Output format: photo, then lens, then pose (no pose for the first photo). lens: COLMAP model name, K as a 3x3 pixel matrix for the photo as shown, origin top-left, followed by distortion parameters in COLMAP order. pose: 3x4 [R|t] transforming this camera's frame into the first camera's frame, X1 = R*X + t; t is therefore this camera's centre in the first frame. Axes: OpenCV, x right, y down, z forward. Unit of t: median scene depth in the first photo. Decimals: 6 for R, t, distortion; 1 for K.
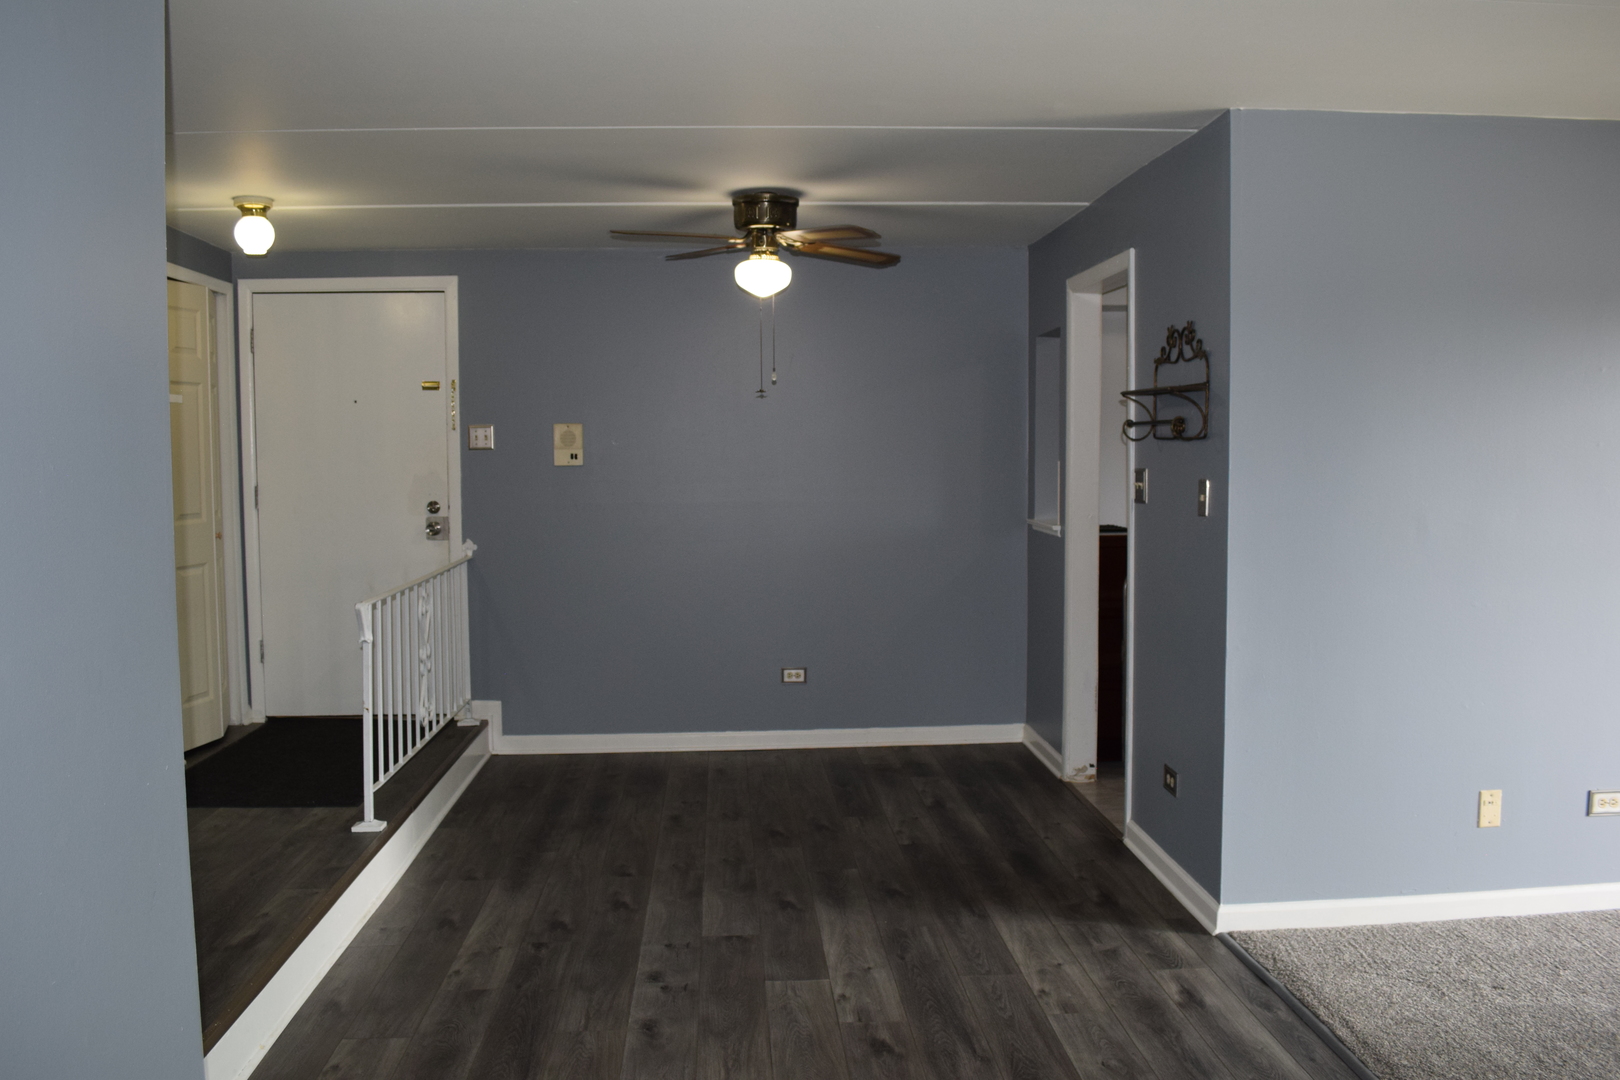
lens RADIAL K [[1290.9, 0, 796.3], [0, 1290.9, 541.0], [0, 0, 1]] dist [-0.080350, 0.009447]
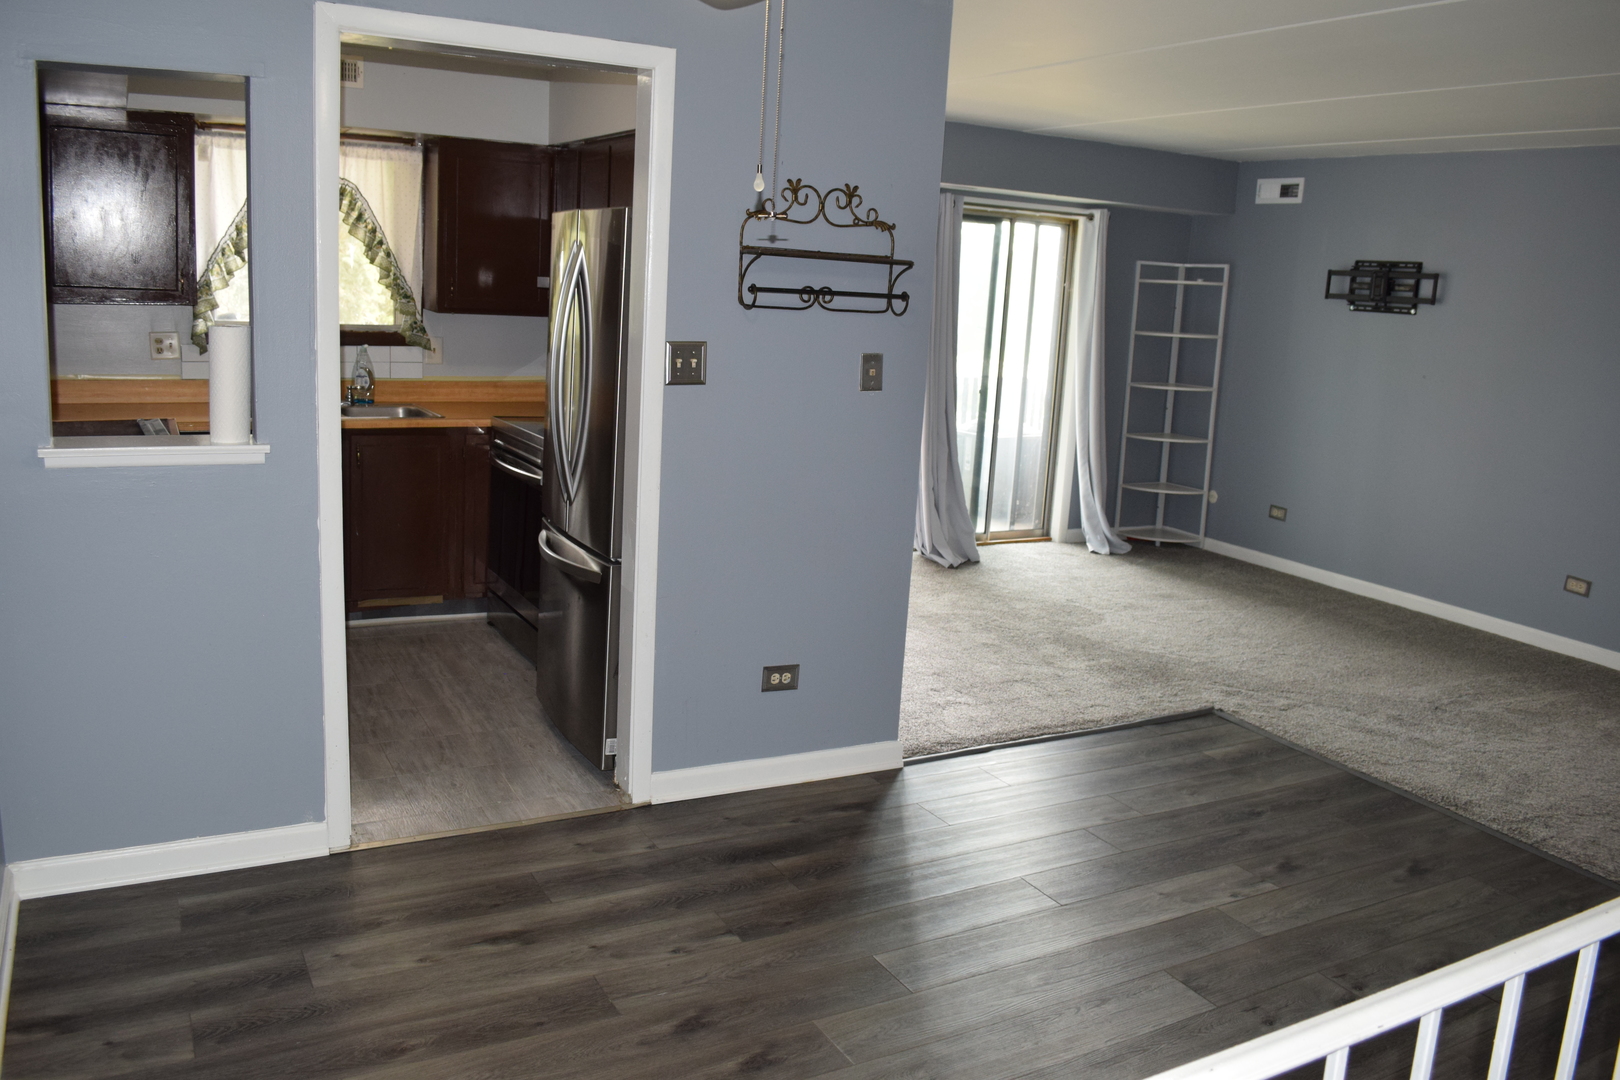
lens RADIAL K [[1290.9, 0, 796.3], [0, 1290.9, 541.0], [0, 0, 1]] dist [-0.080350, 0.009447]
pose [[-0.431172, -0.195945, 0.880736, -0.528040], [0.016575, 0.974249, 0.224864, -0.123219], [-0.902117, 0.111553, -0.416821, 1.388041]]
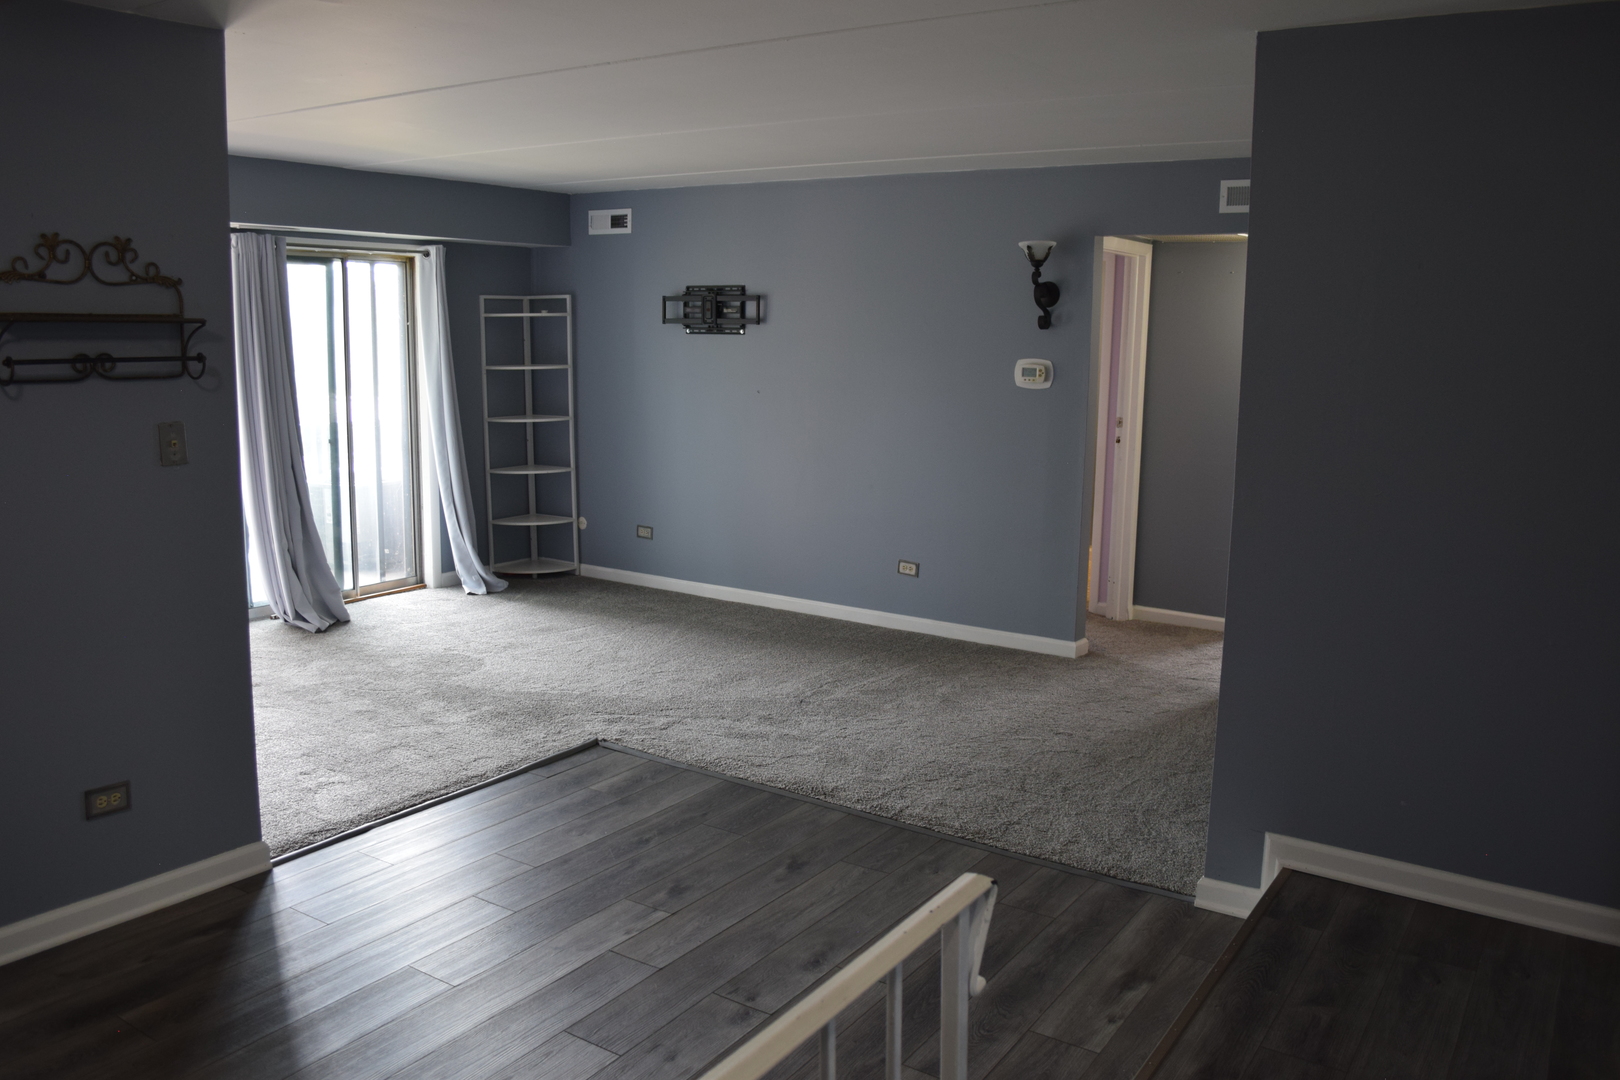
lens RADIAL K [[1293.0, 0, 810.0], [0, 1293.0, 540.0], [0, 0, 1]] dist [-0.081097, 0.005443]
pose [[-0.802712, -0.100572, 0.587826, -0.527715], [0.036357, 0.975591, 0.216563, -0.133740], [-0.595258, 0.195210, -0.779462, 1.342763]]
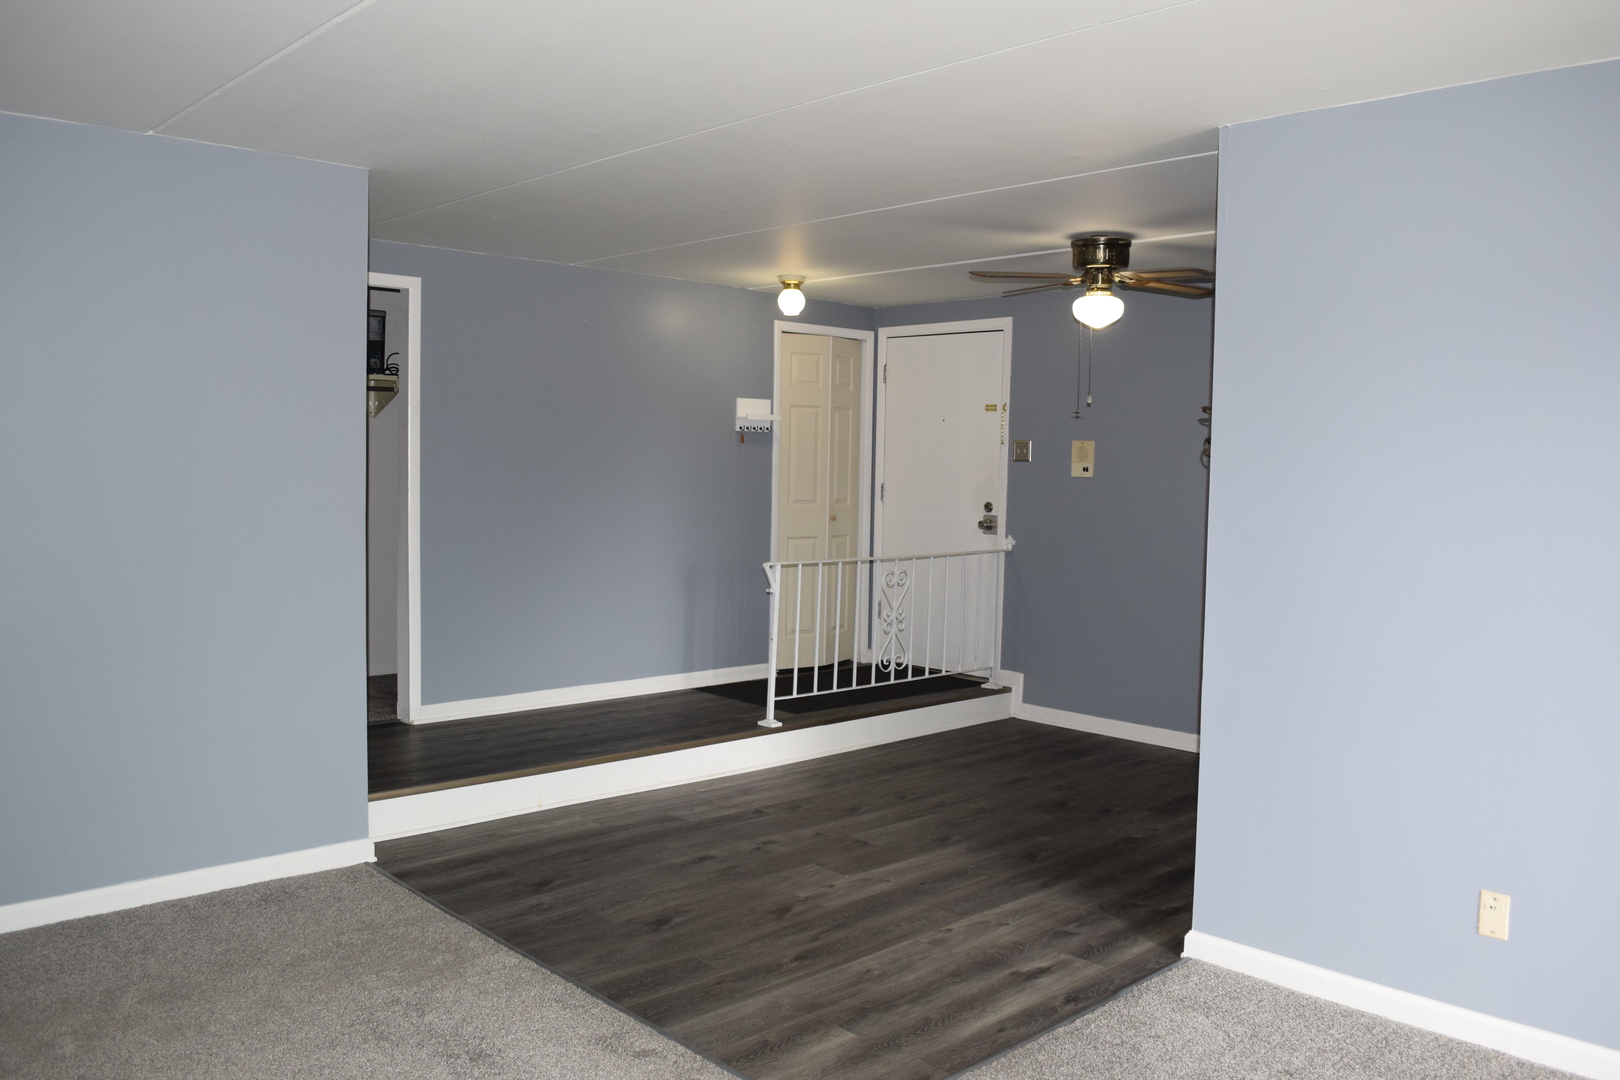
lens RADIAL K [[1290.9, 0, 796.3], [0, 1290.9, 541.0], [0, 0, 1]] dist [-0.080350, 0.009447]
pose [[0.642645, 0.069691, -0.762988, 0.791096], [-0.079995, 0.996515, 0.023643, -0.012603], [0.761976, 0.045841, 0.645981, 0.102312]]
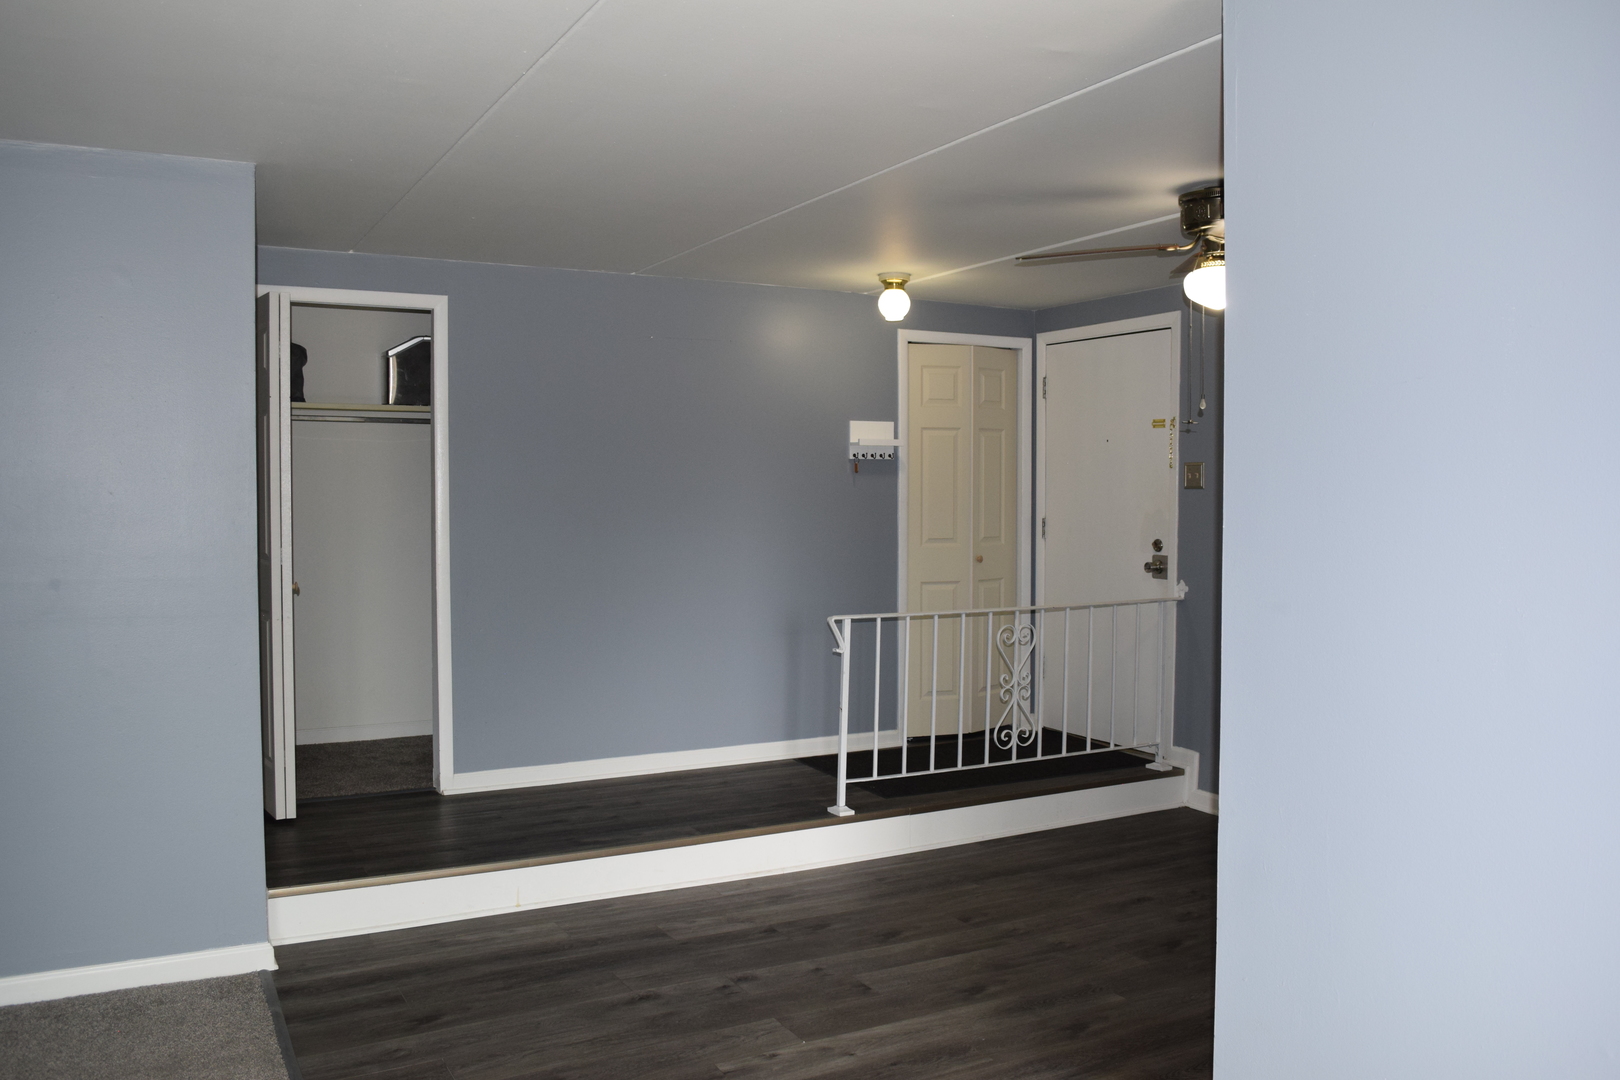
lens RADIAL K [[1290.9, 0, 796.3], [0, 1290.9, 541.0], [0, 0, 1]] dist [-0.080350, 0.009447]
pose [[0.424229, 0.045877, -0.904392, 0.731334], [-0.069866, 0.997397, 0.017822, -0.040947], [0.902856, 0.055626, 0.426330, 0.474784]]
